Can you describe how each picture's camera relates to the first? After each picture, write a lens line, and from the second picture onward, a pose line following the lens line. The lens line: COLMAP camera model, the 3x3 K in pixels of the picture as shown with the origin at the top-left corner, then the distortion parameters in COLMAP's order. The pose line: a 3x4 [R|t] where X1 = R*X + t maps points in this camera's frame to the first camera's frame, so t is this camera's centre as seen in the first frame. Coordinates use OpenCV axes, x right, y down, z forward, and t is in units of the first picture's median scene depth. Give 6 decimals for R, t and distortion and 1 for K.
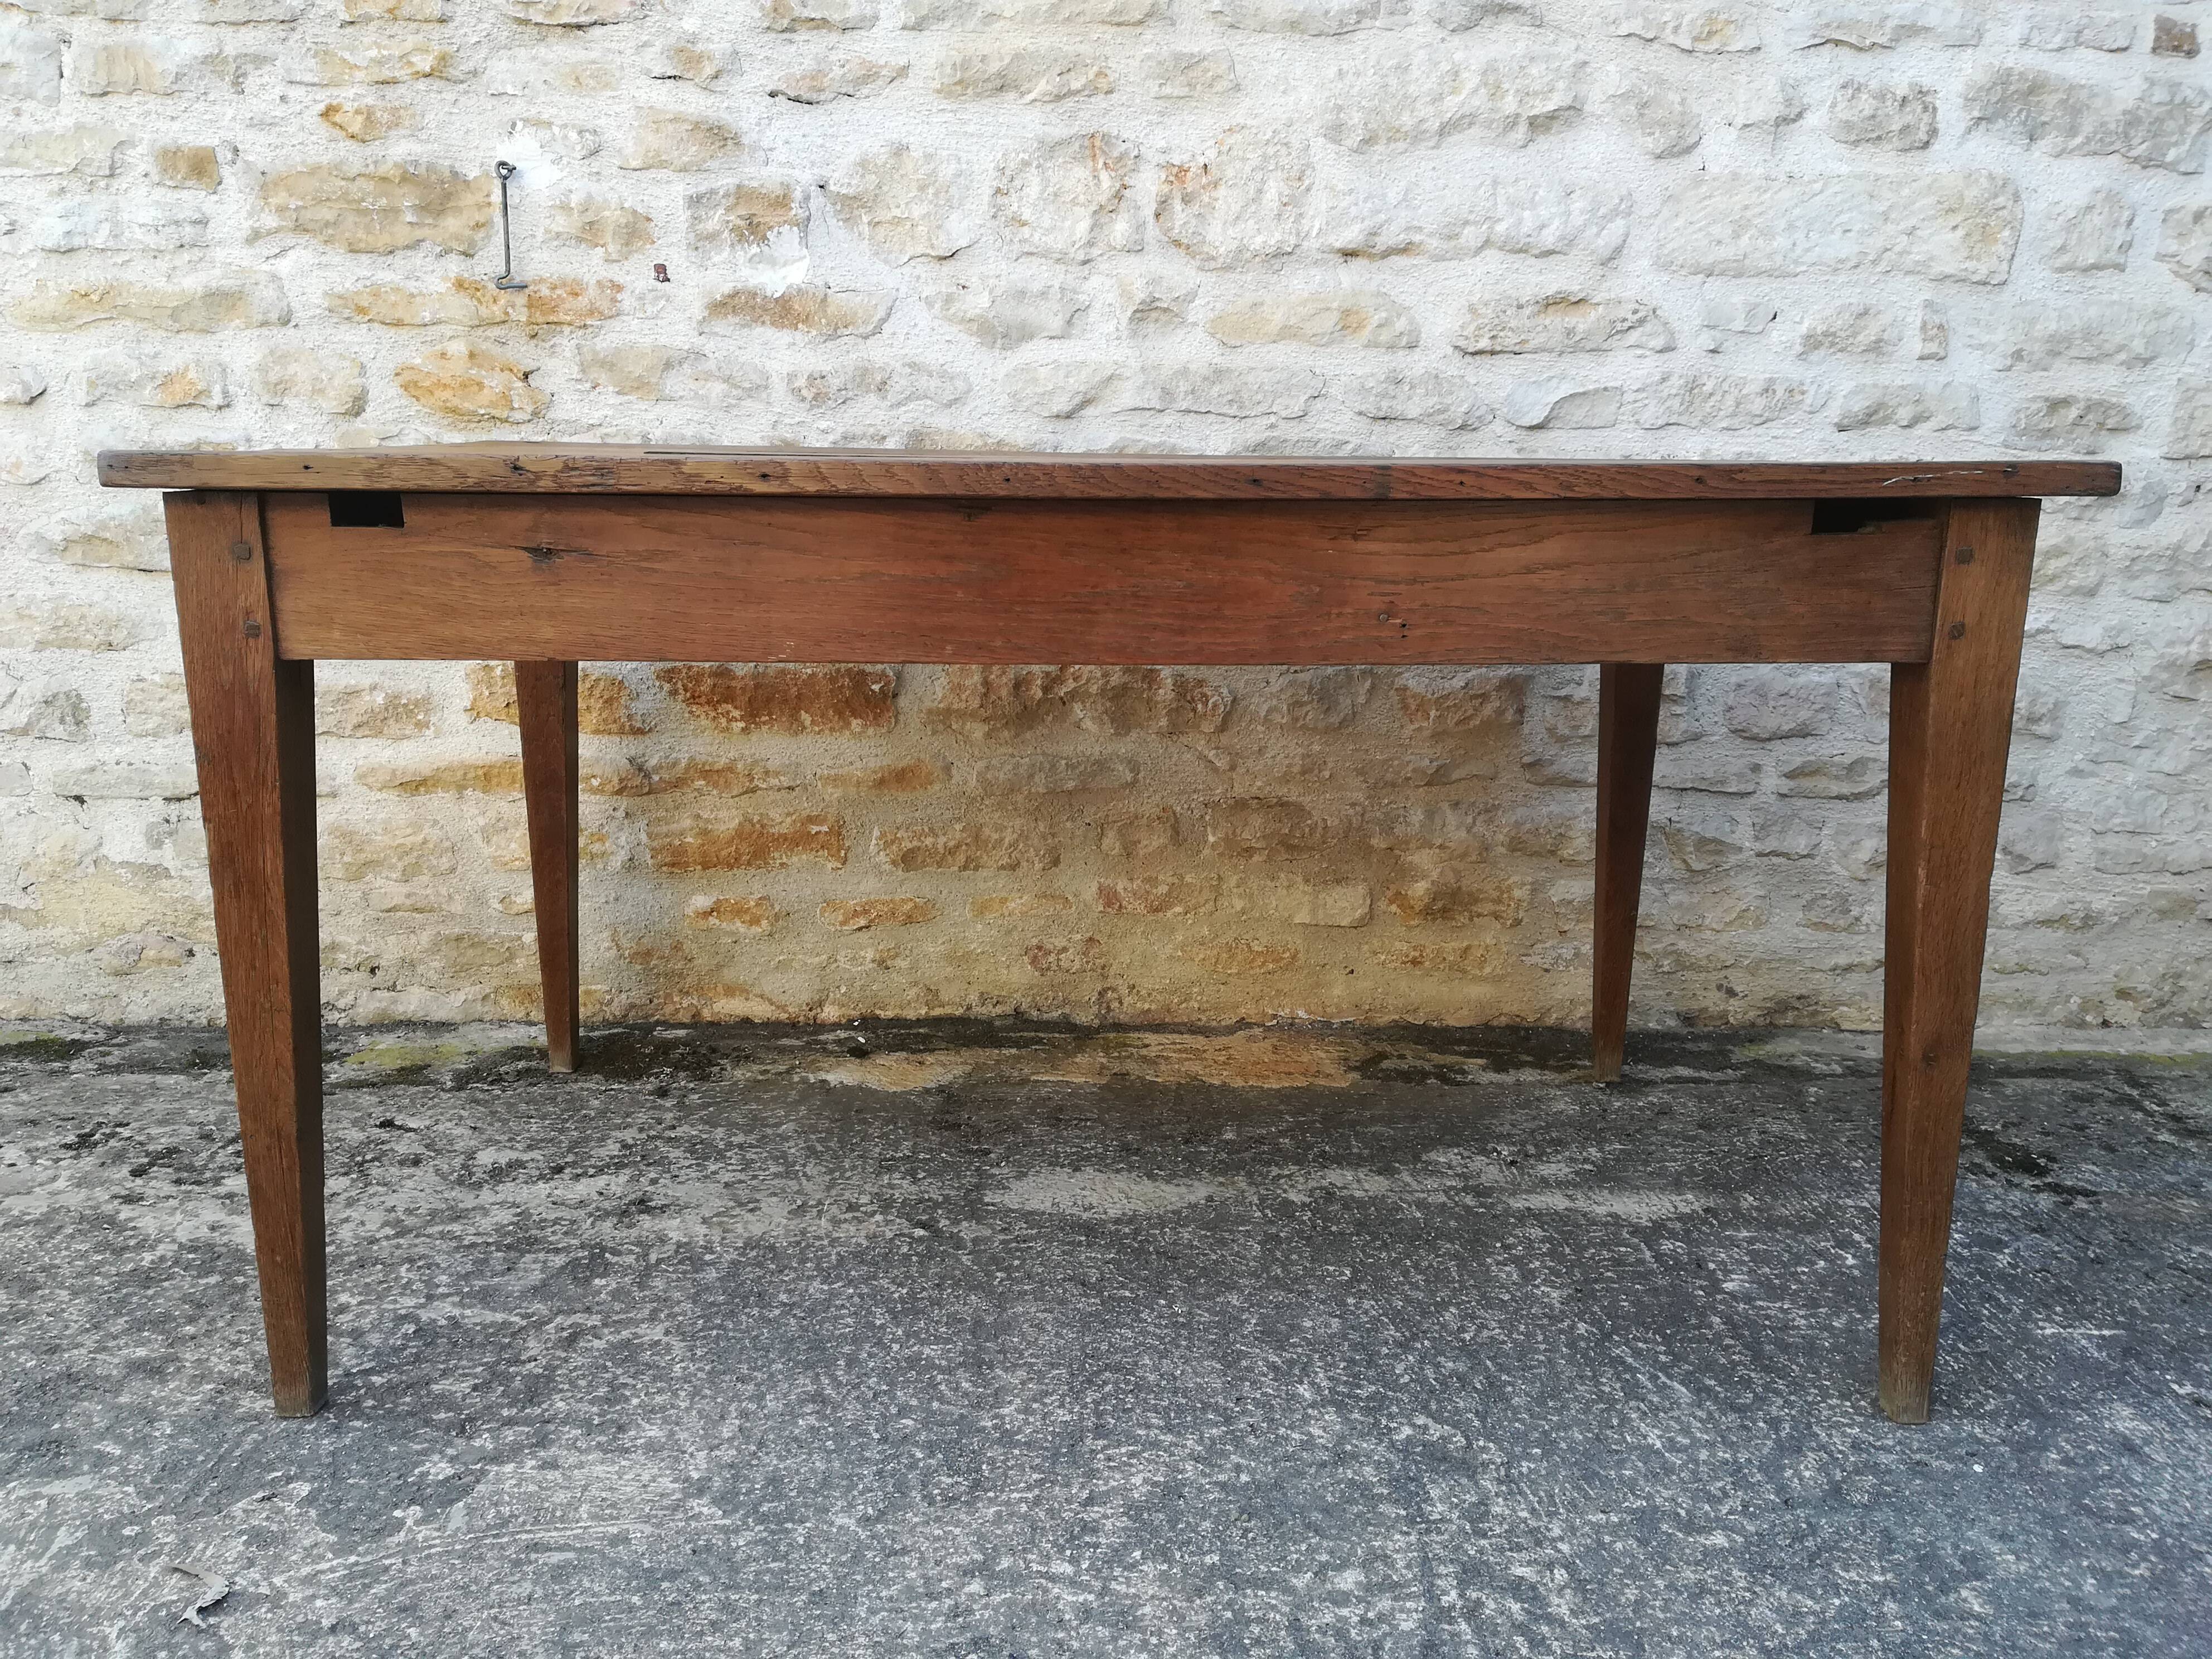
lens RADIAL K [[1710.7, 0, 1114.5], [0, 1710.7, 848.2], [0, 0, 1]] dist [0.050776, -0.072579]
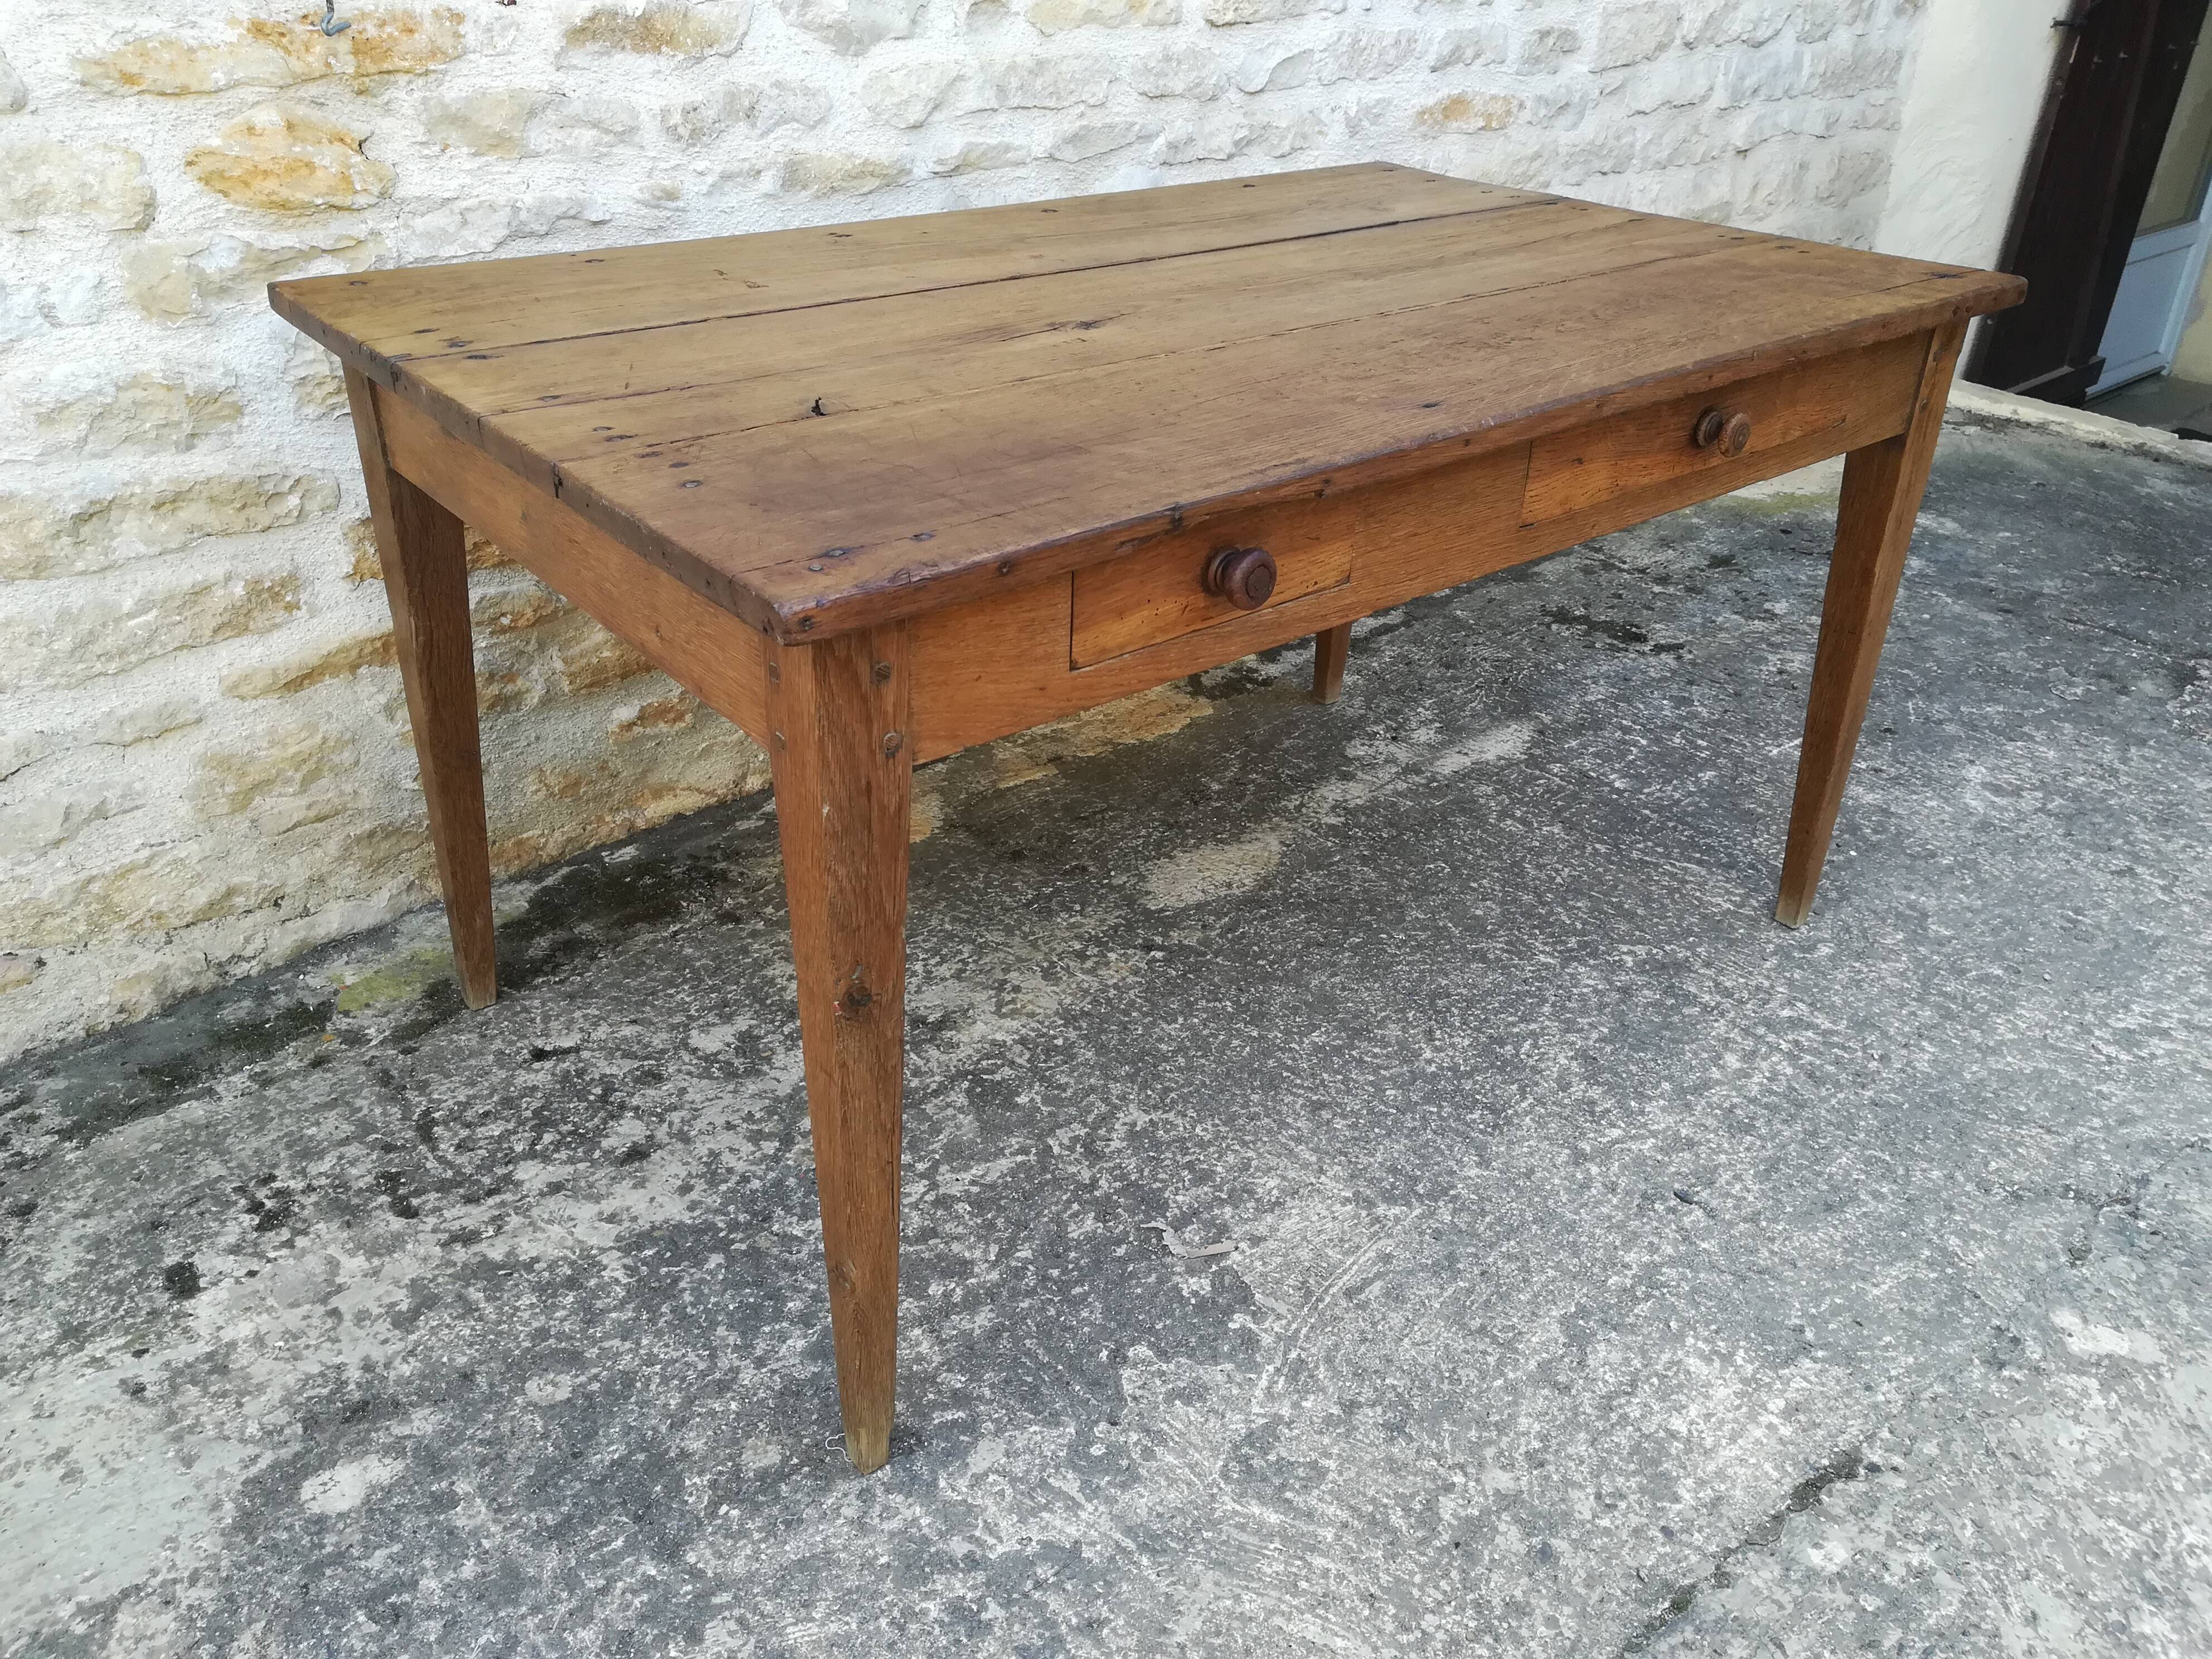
lens RADIAL K [[1710.7, 0, 1109.6], [0, 1710.7, 848.3], [0, 0, 1]] dist [0.050776, -0.072579]
pose [[0.766159, -0.329513, 0.551745, -0.623063], [0.130396, 0.920394, 0.368608, -0.227011], [-0.629284, -0.210467, 0.748135, 0.135379]]
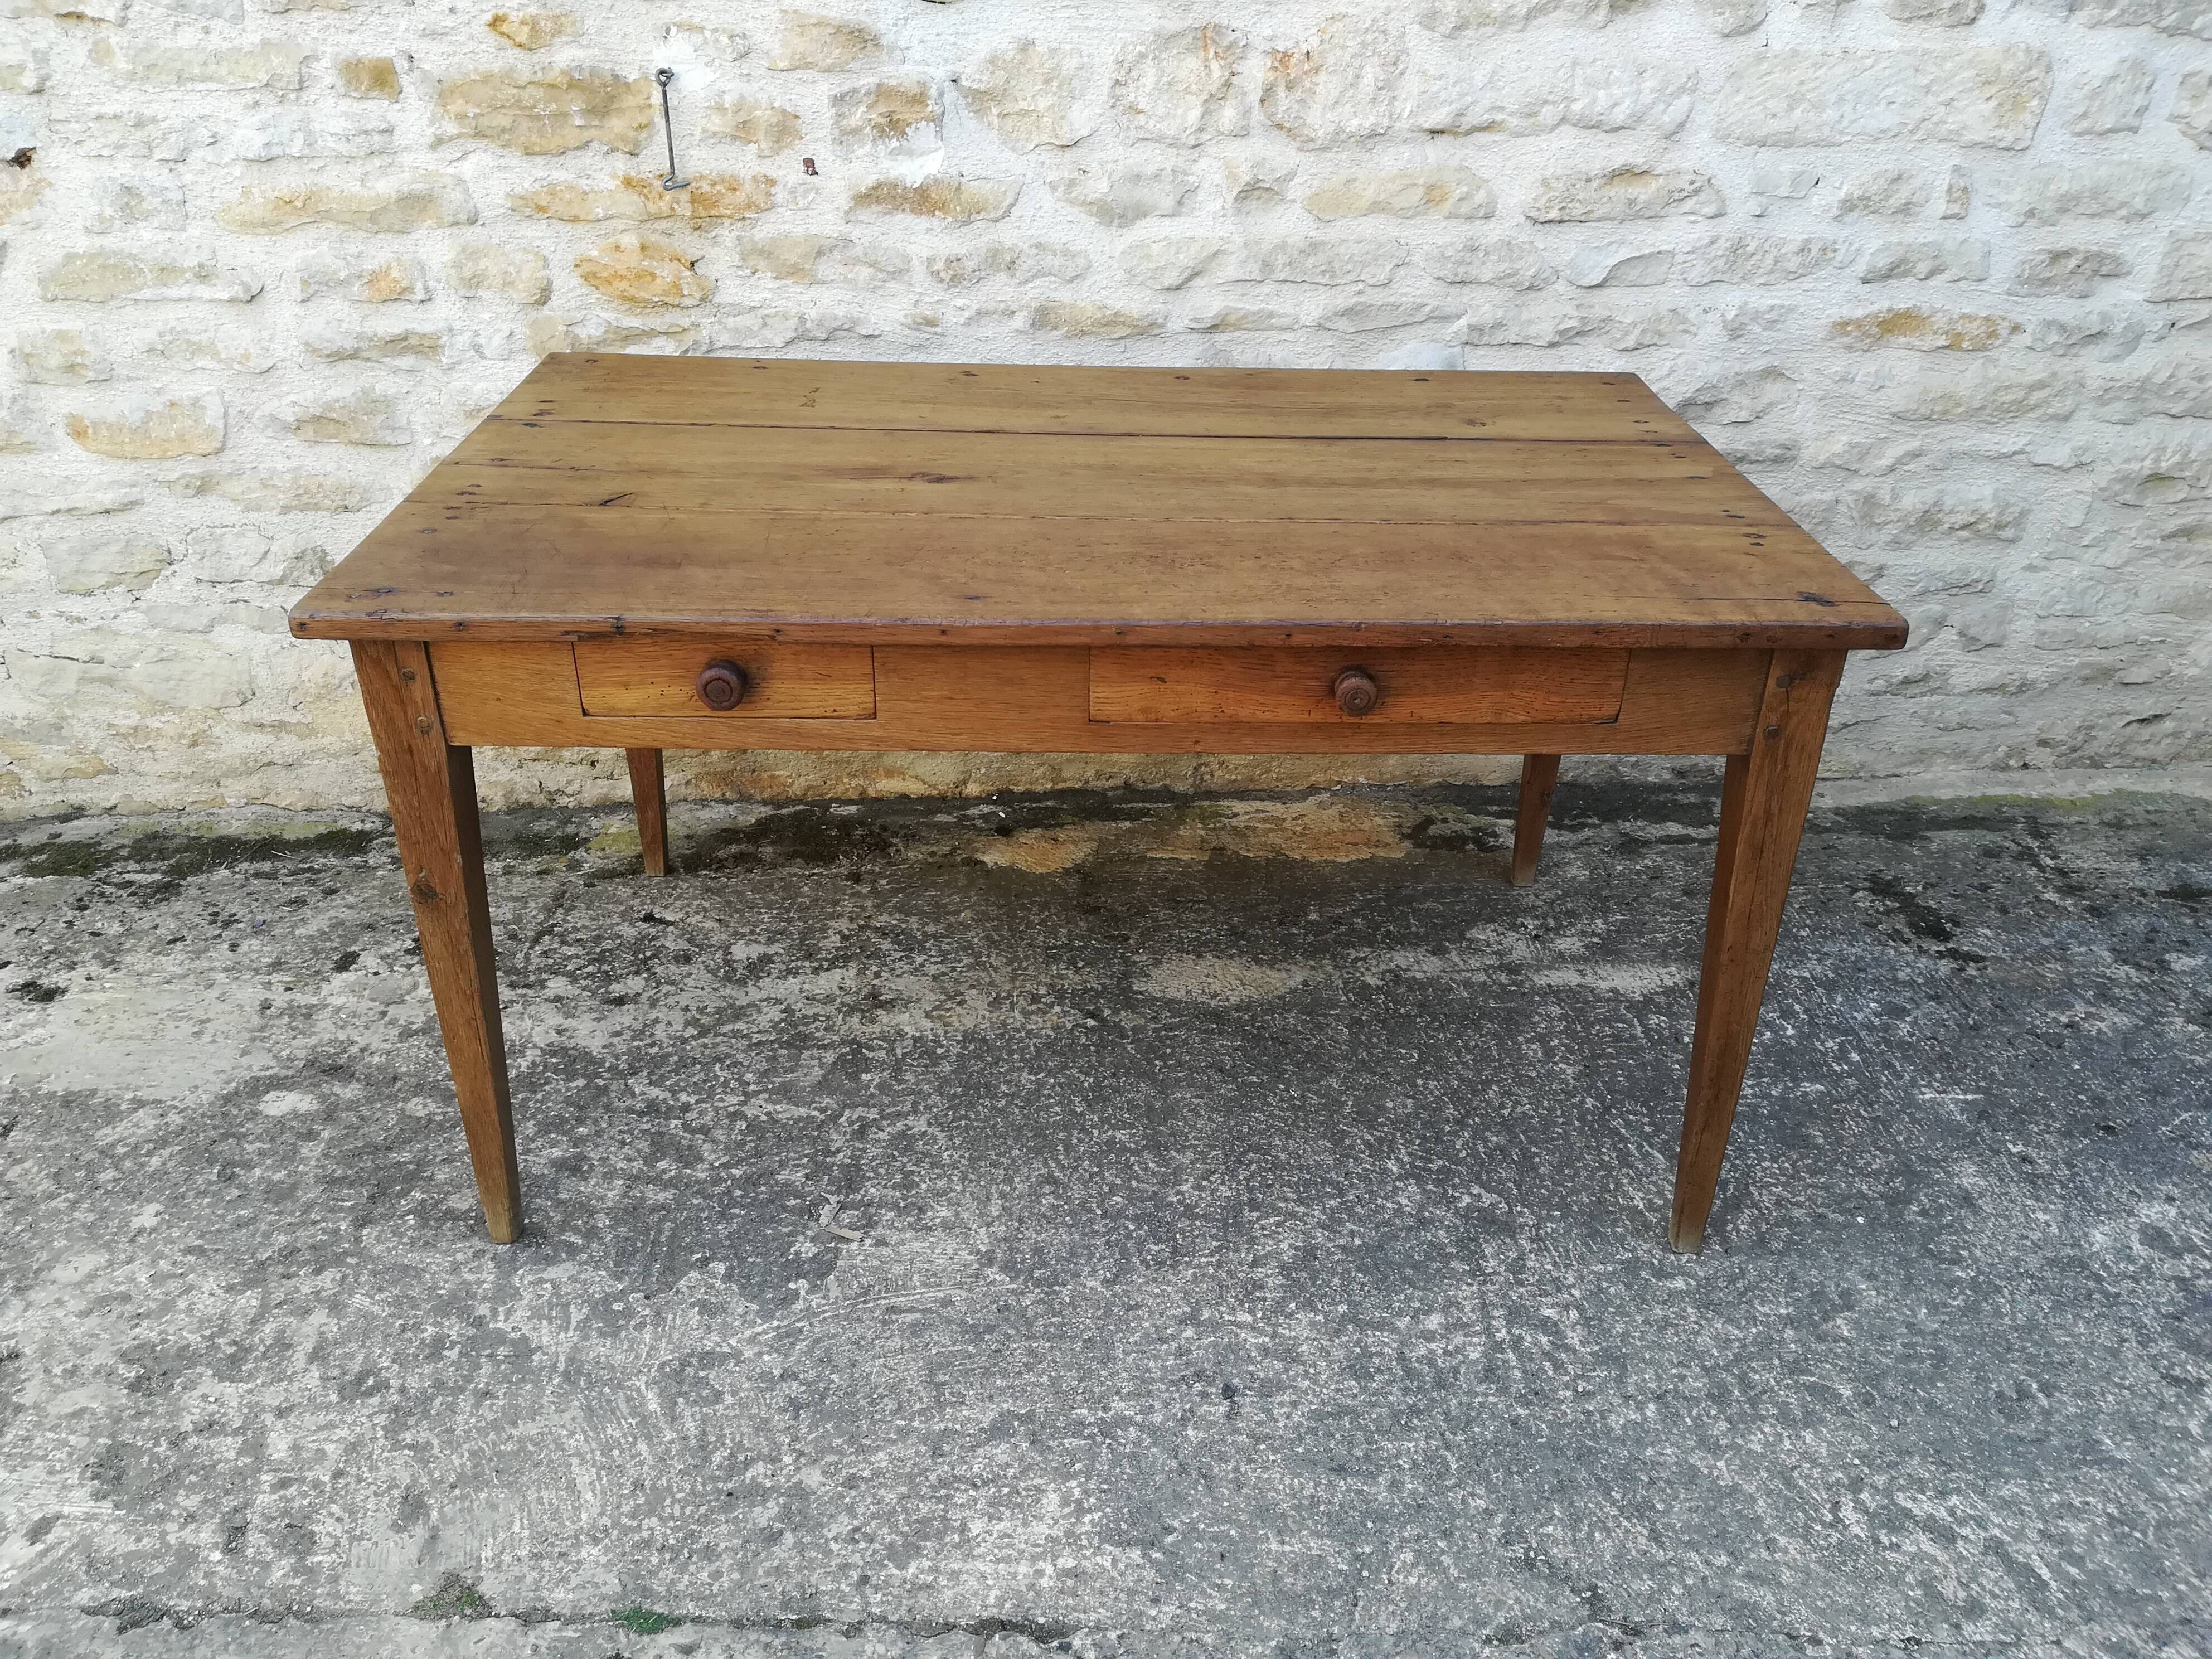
lens RADIAL K [[1710.7, 0, 1116.9], [0, 1710.7, 847.2], [0, 0, 1]] dist [0.050776, -0.072579]
pose [[0.999758, -0.017748, 0.013034, -0.089593], [0.012981, 0.953156, 0.302201, -0.249945], [-0.017787, -0.301959, 0.953155, -0.179151]]
